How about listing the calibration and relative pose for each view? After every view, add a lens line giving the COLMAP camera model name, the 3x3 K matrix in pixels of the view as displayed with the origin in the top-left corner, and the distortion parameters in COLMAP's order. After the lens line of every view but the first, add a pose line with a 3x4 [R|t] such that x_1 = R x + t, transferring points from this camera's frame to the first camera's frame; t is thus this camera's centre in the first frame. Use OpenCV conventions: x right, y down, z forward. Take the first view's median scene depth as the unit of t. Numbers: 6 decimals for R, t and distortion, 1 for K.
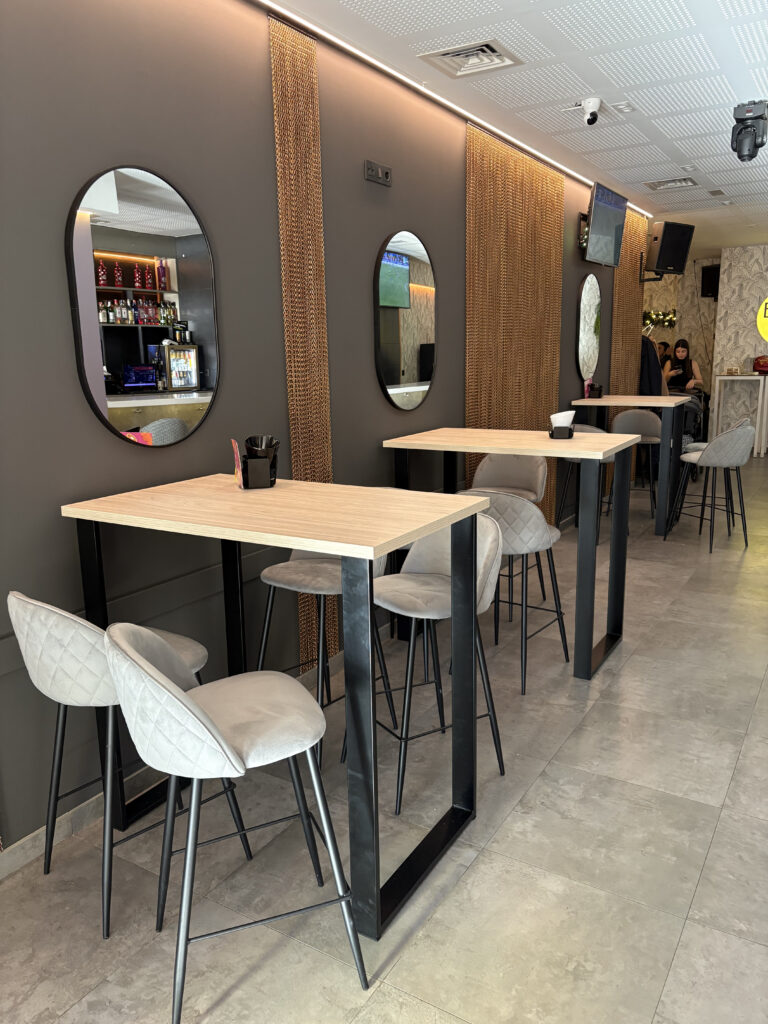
lens RADIAL K [[774.5, 0, 384.0], [0, 774.5, 512.0], [0, 0, 1]] dist [0.035384, -0.038936]
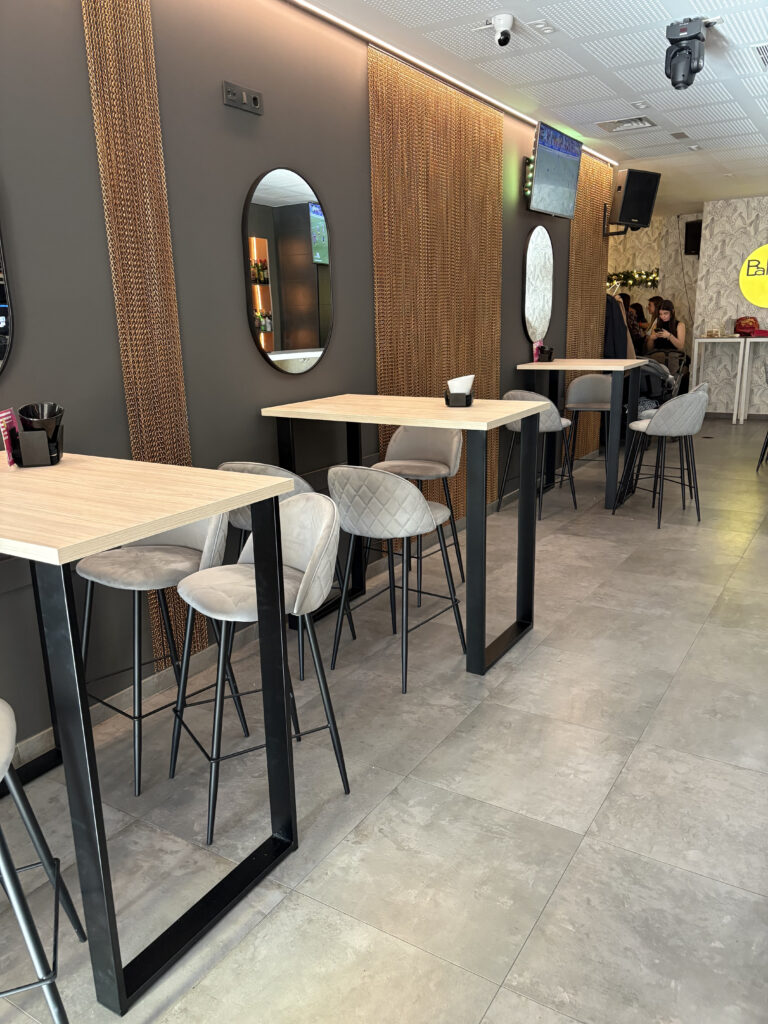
lens RADIAL K [[774.7, 0, 389.9], [0, 774.7, 516.9], [0, 0, 1]] dist [0.045870, -0.051191]
pose [[0.999998, -0.002046, 0.000421, 0.150515], [0.002023, 0.998797, 0.048986, -0.011967], [-0.000521, -0.048985, 0.998799, 0.104987]]
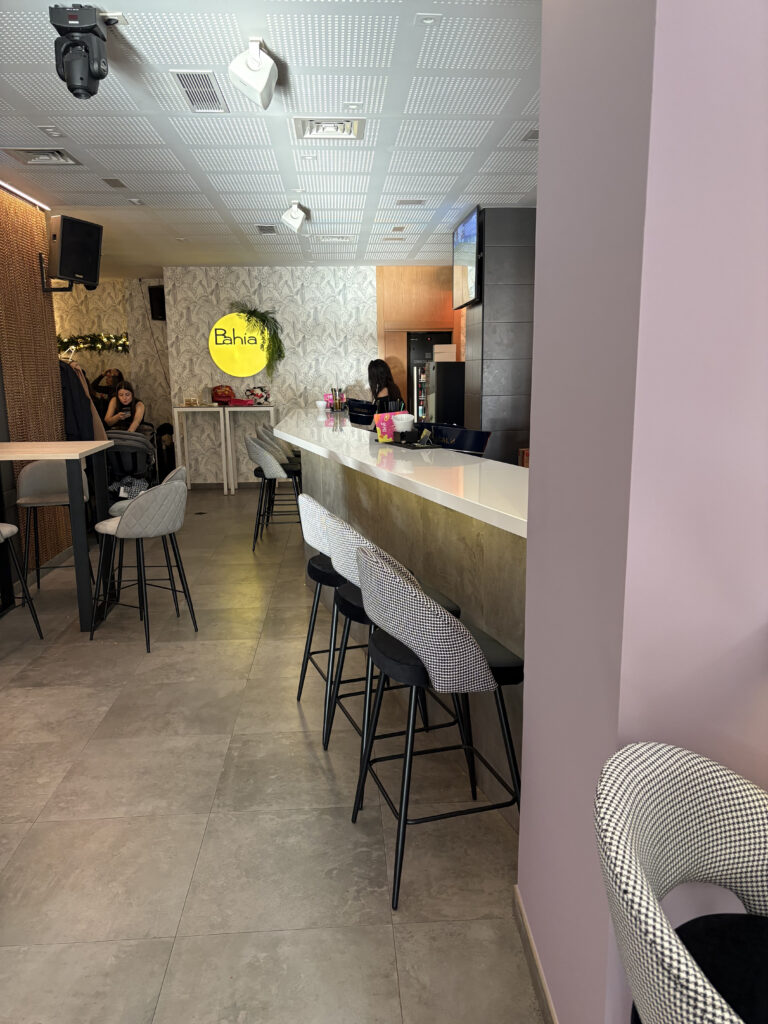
lens RADIAL K [[774.7, 0, 389.9], [0, 774.7, 516.9], [0, 0, 1]] dist [0.045870, -0.051191]
pose [[0.813430, -0.100741, 0.572873, 0.296981], [0.115457, 0.993255, 0.010727, -0.088706], [-0.570090, 0.057416, 0.819574, 0.380705]]
